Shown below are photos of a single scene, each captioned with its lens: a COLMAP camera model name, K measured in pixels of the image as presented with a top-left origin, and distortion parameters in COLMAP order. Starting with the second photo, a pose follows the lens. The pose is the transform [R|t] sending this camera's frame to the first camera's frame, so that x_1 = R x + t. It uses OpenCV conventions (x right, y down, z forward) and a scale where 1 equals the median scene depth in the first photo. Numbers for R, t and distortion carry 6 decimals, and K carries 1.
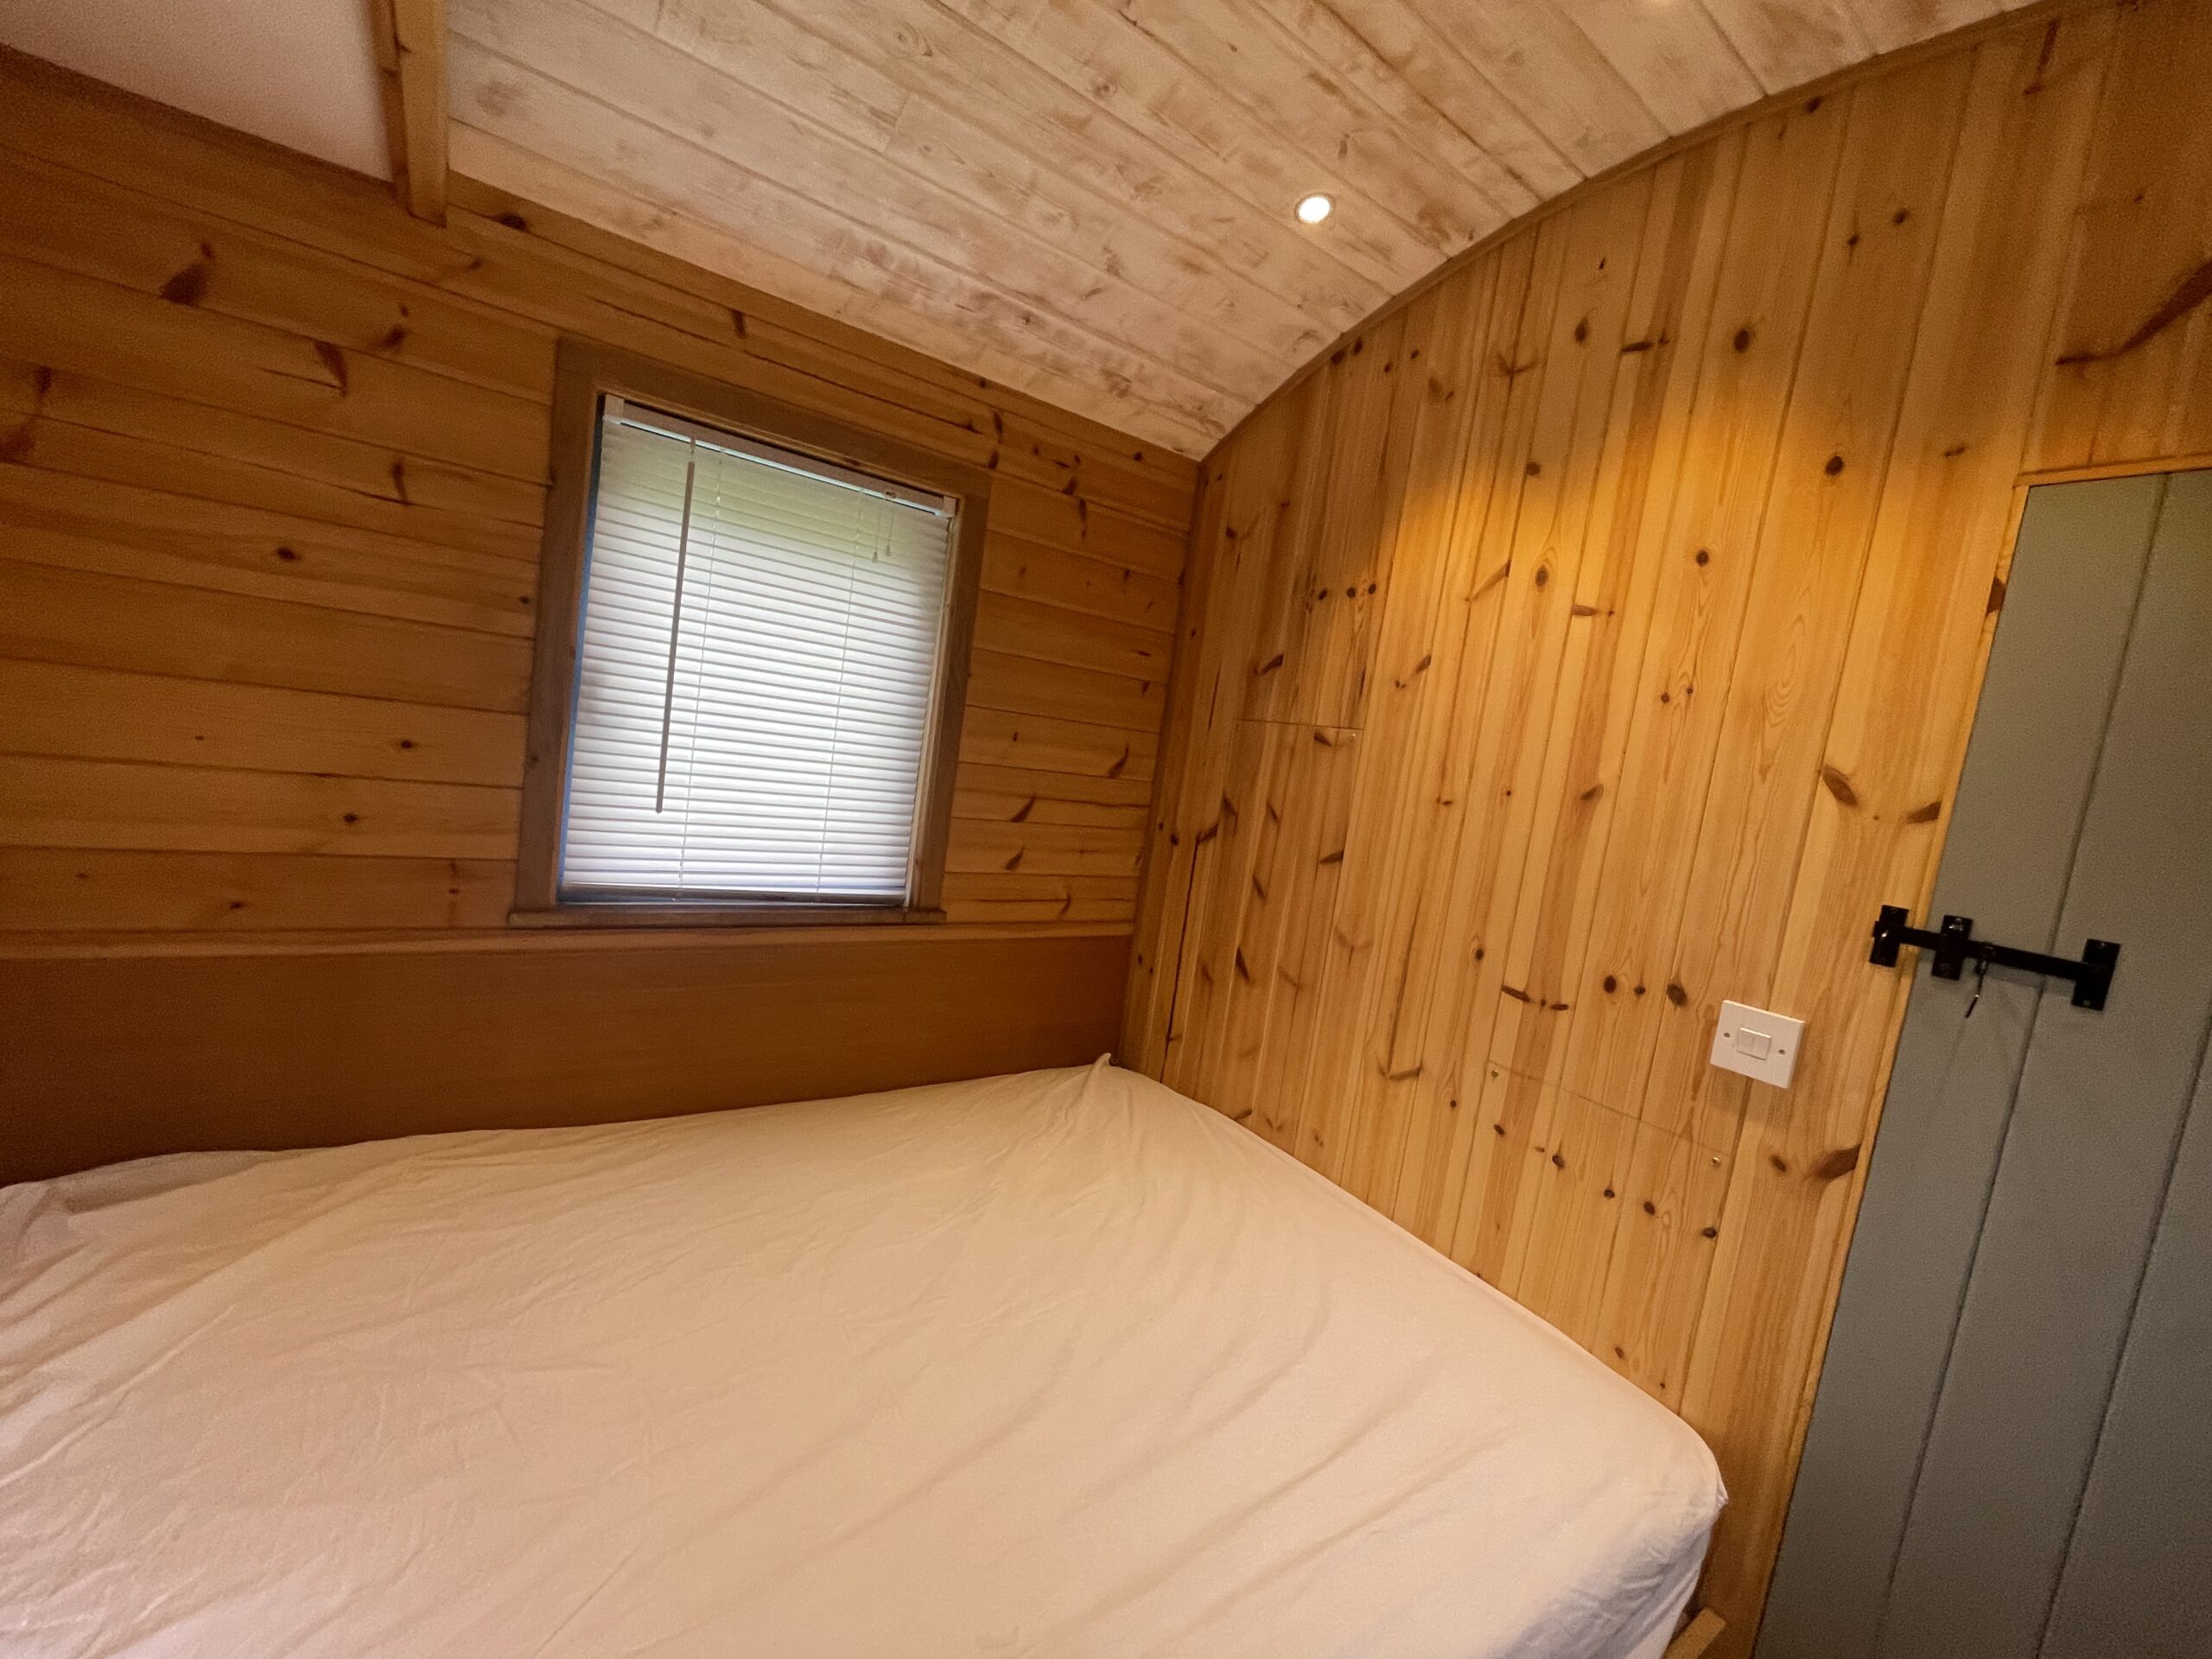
lens RADIAL K [[896.2, 0, 1095.5], [0, 896.2, 827.5], [0, 0, 1]] dist [-0.002808, 0.000016]
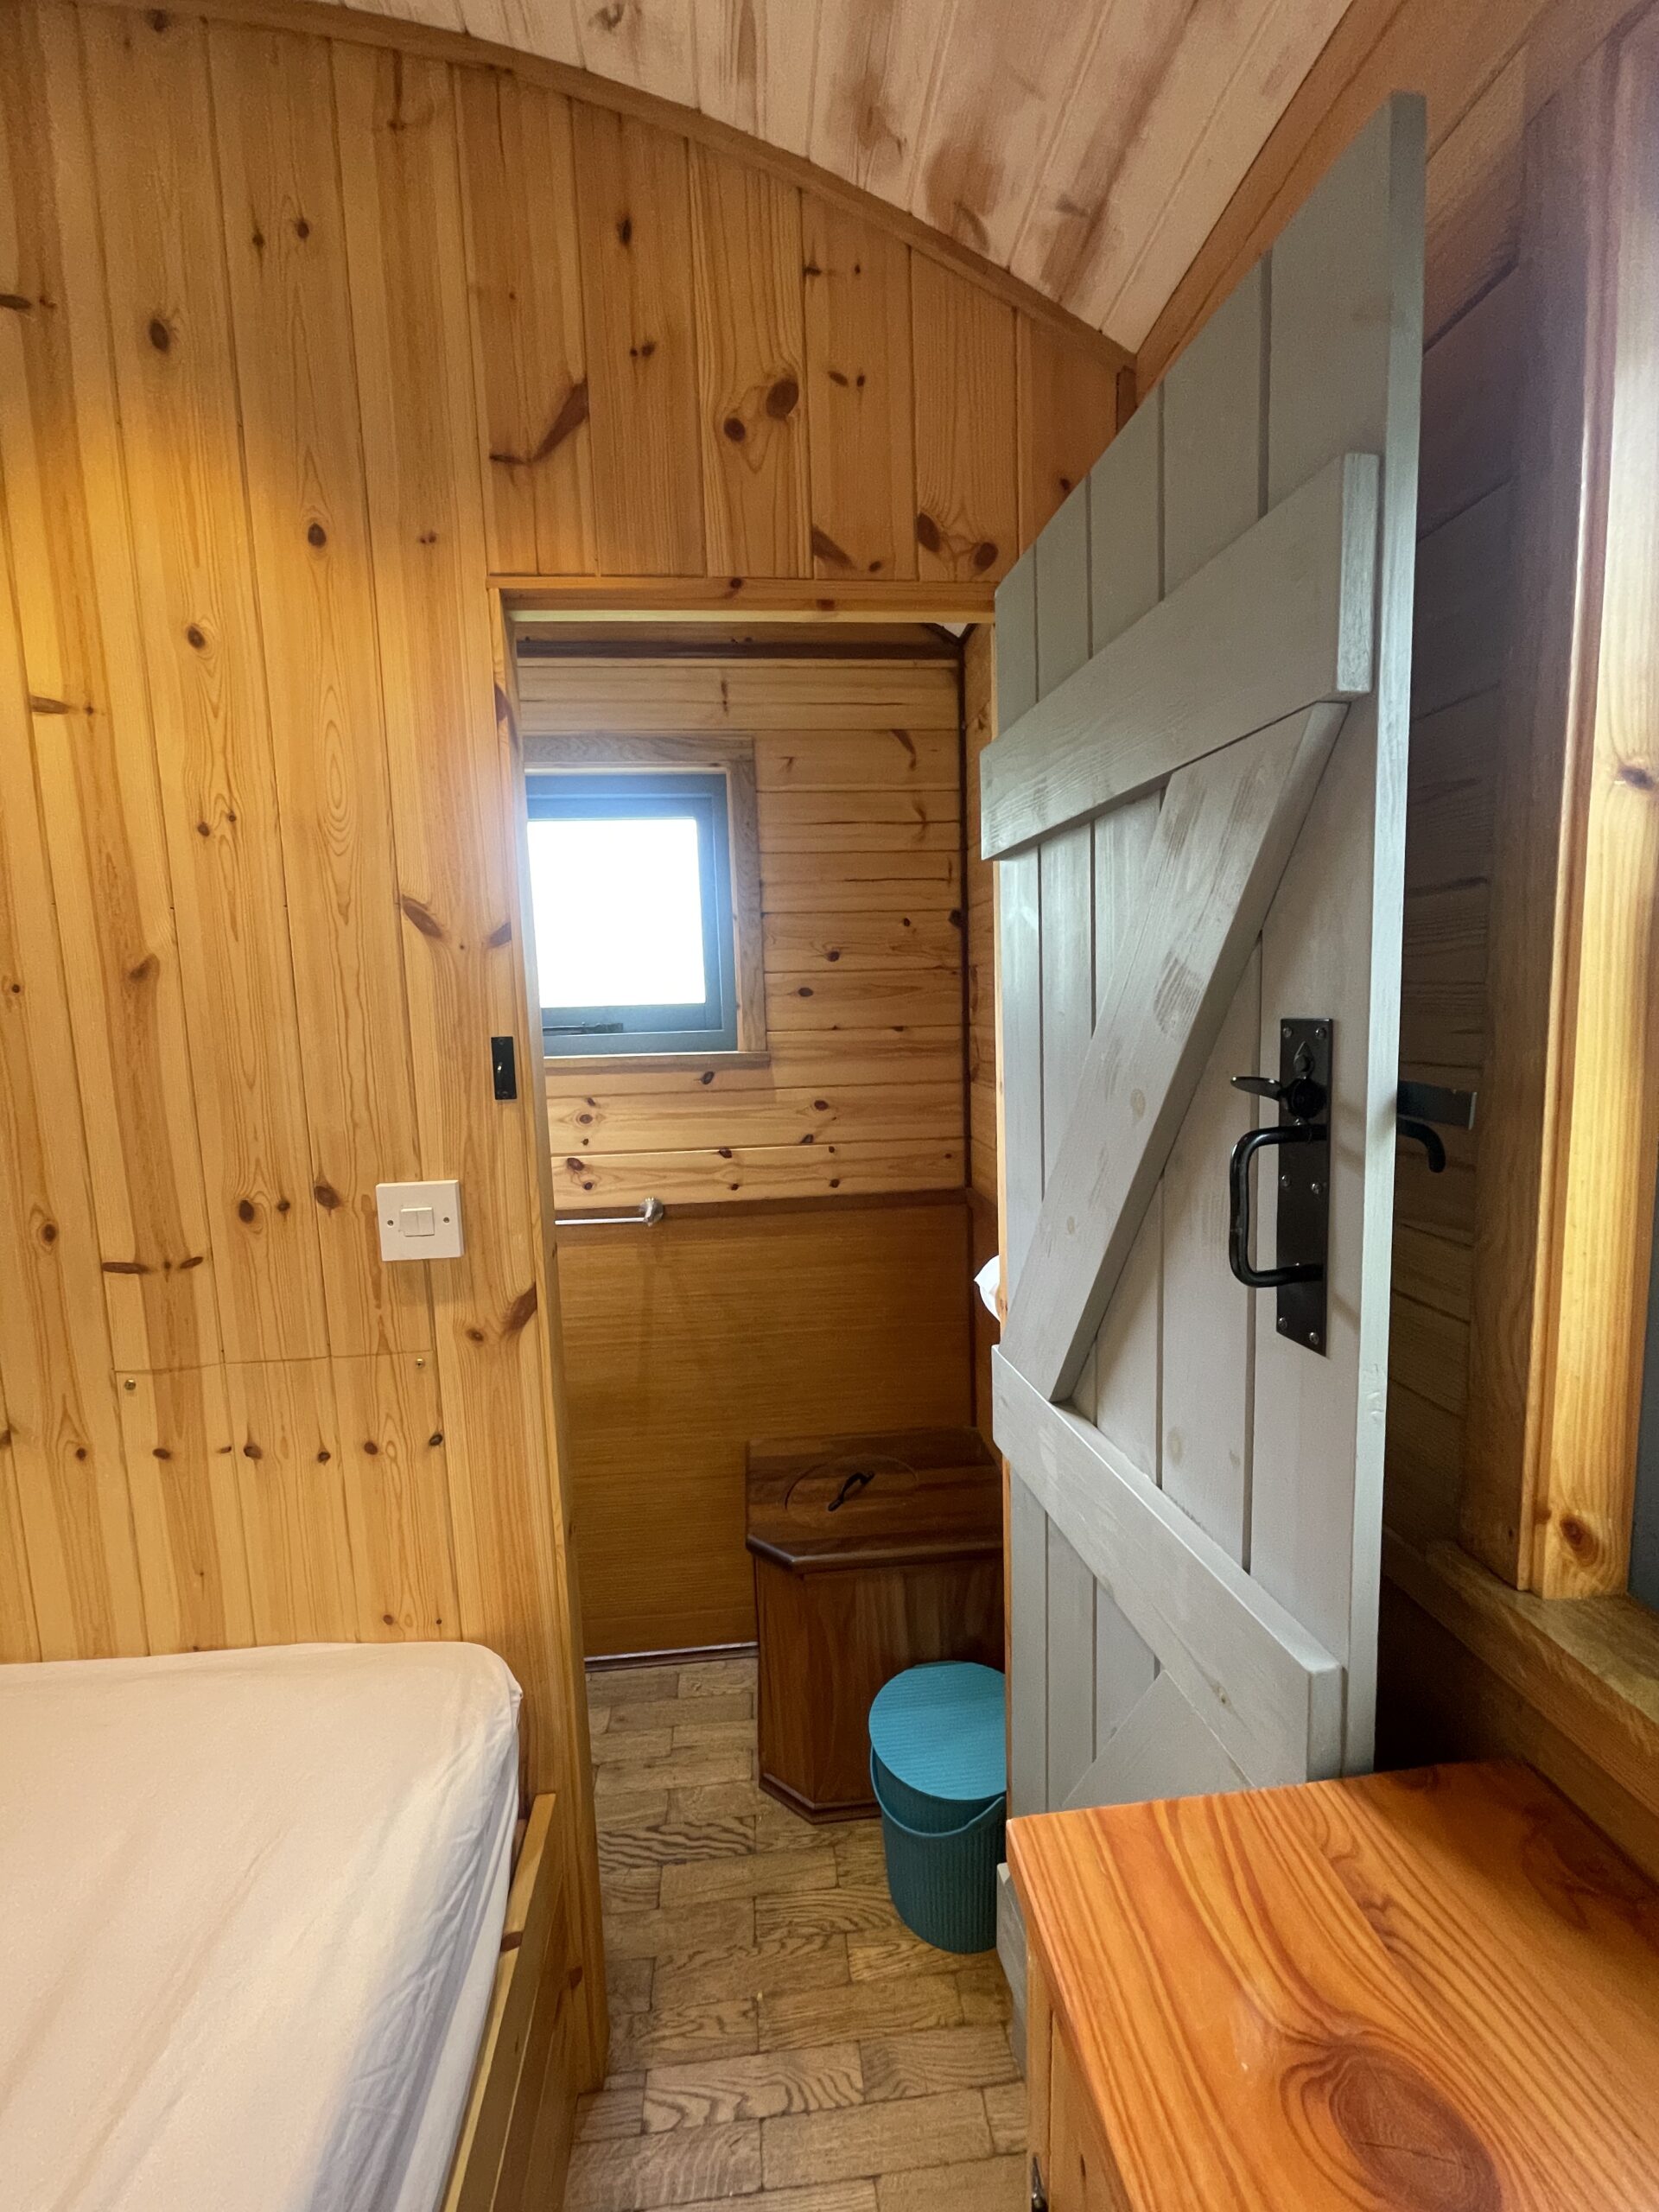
lens RADIAL K [[896.2, 0, 831.3], [0, 896.2, 1100.4], [0, 0, 1]] dist [-0.002808, 0.000016]
pose [[0.486626, -0.247336, 0.837866, 0.217735], [0.186228, 0.966409, 0.177122, 0.044406], [-0.853531, 0.069842, 0.516341, 0.184423]]
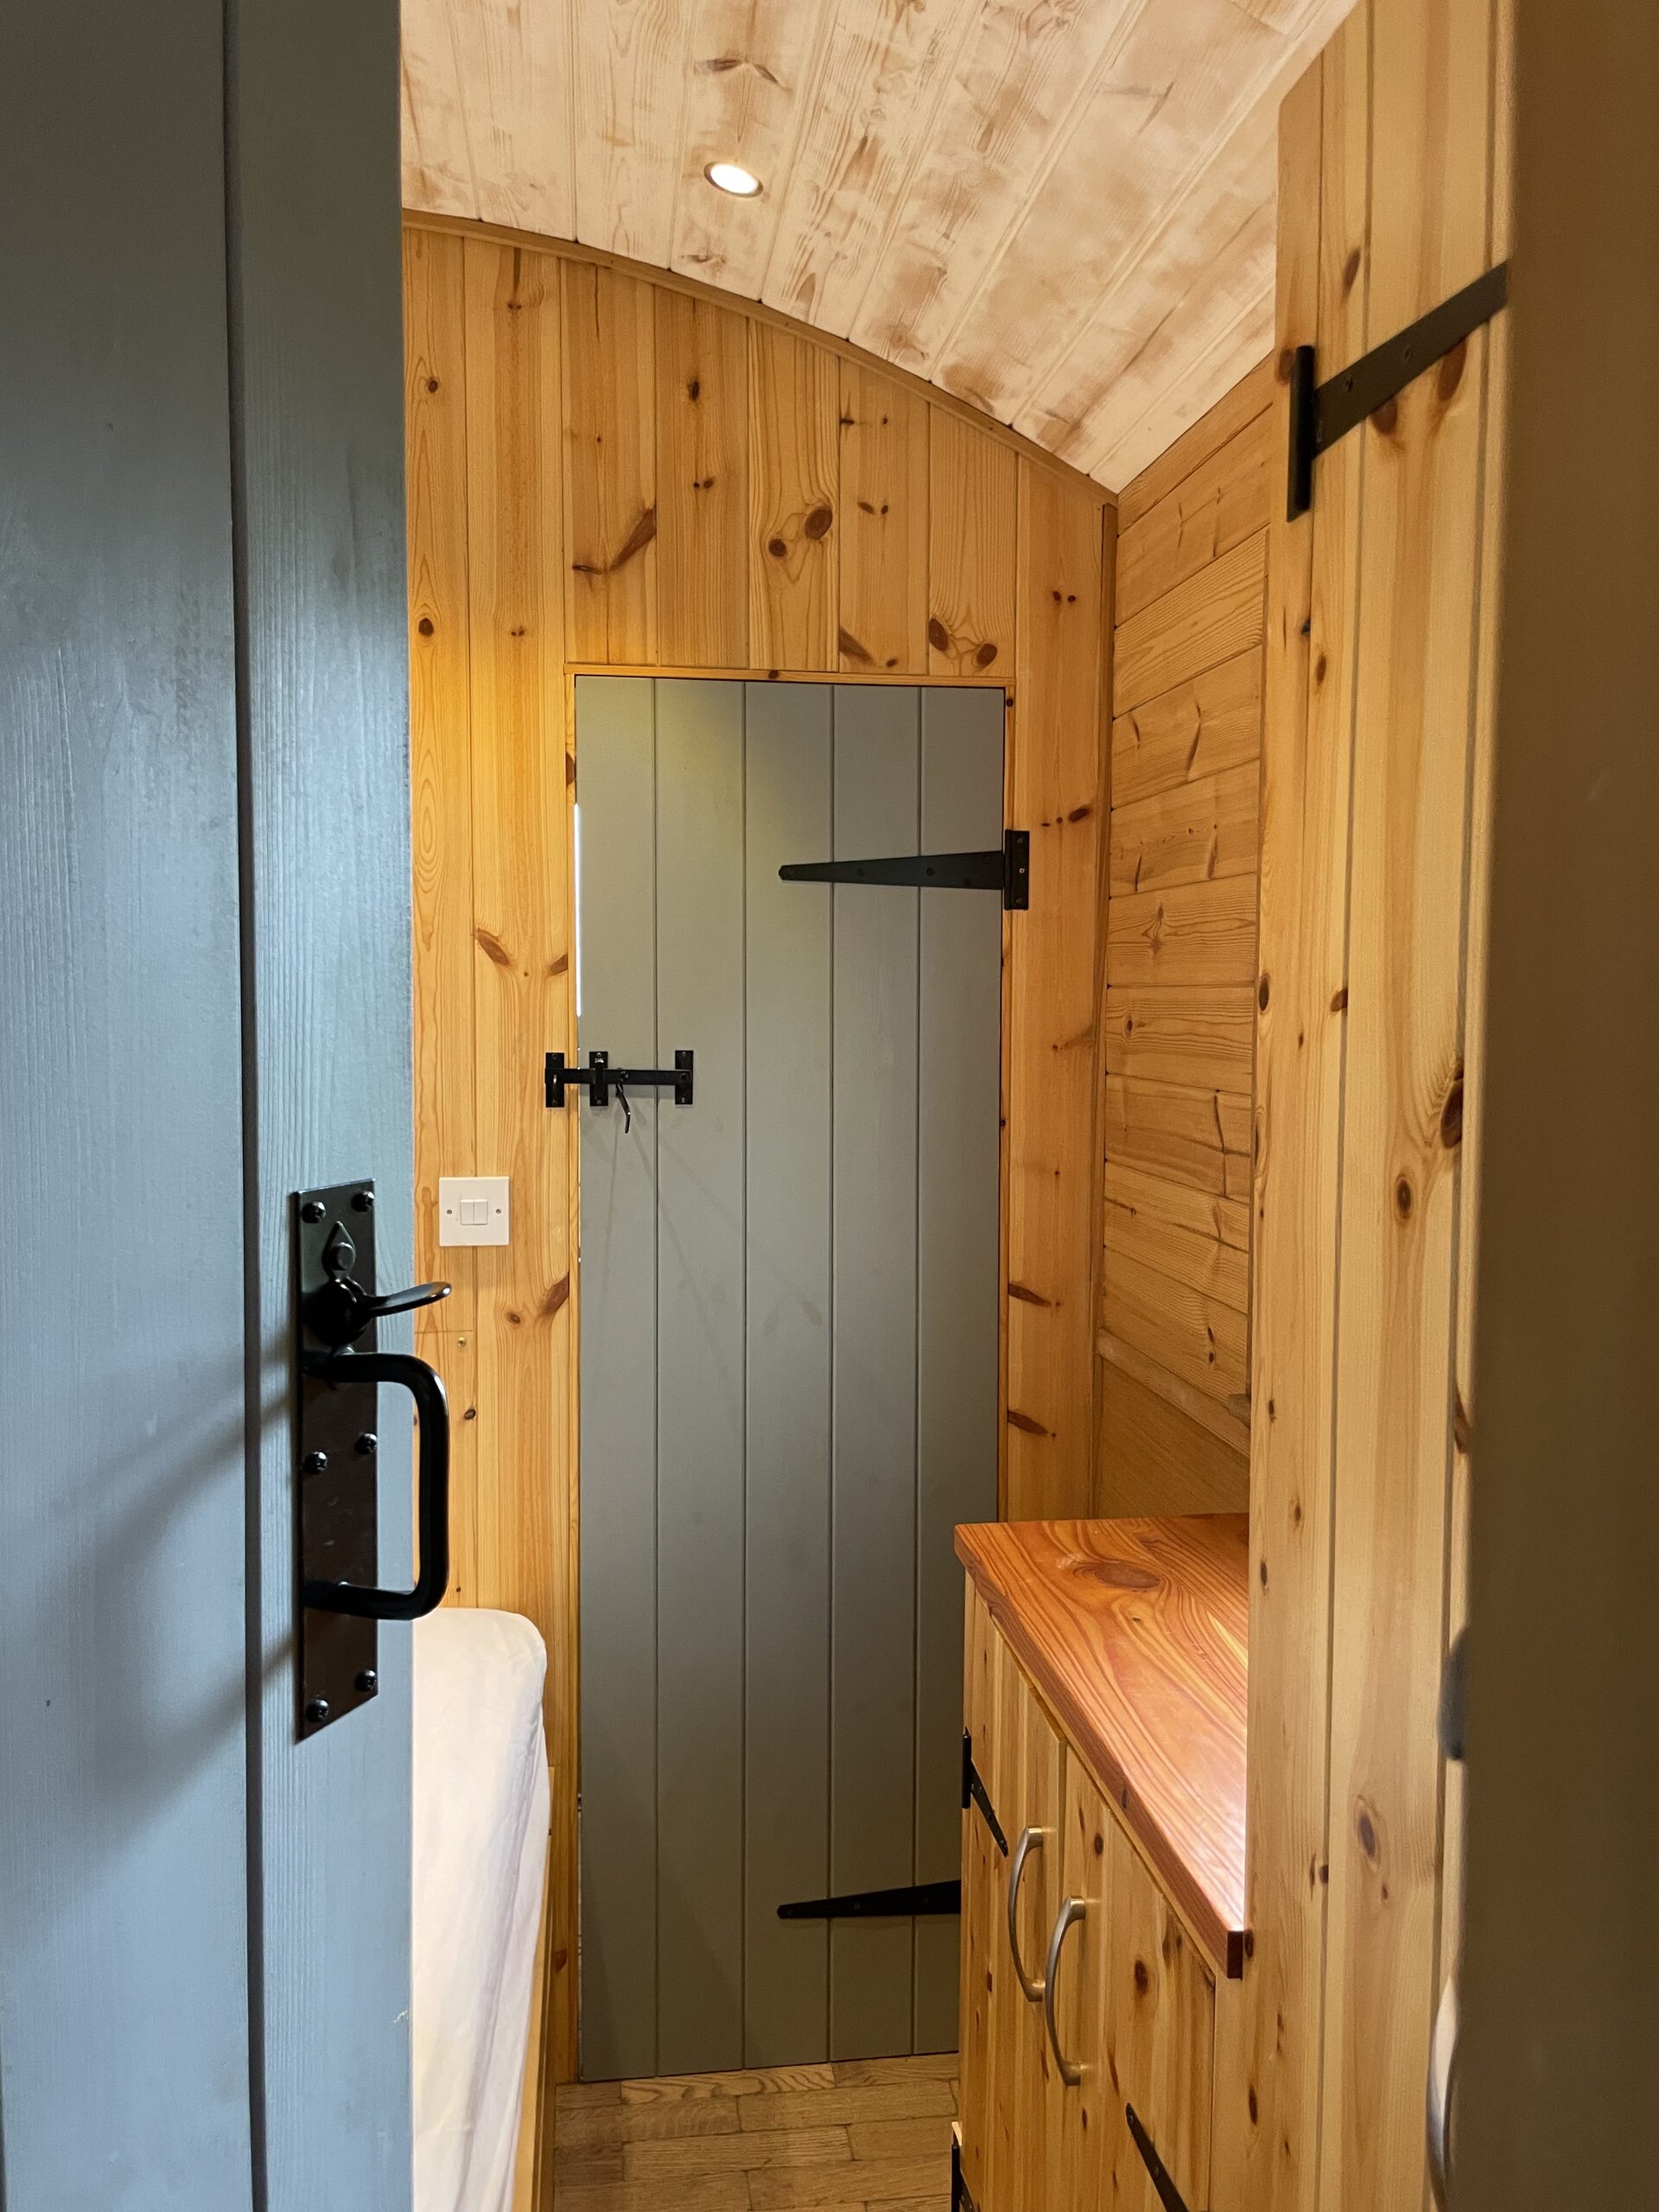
lens RADIAL K [[1712.1, 0, 824.9], [0, 1712.1, 1111.1], [0, 0, 1]] dist [0.055896, -0.079278]
pose [[0.456702, -0.195561, 0.867859, -0.701706], [0.147191, 0.978705, 0.143081, -0.082372], [-0.877358, 0.062396, 0.475762, -0.254169]]
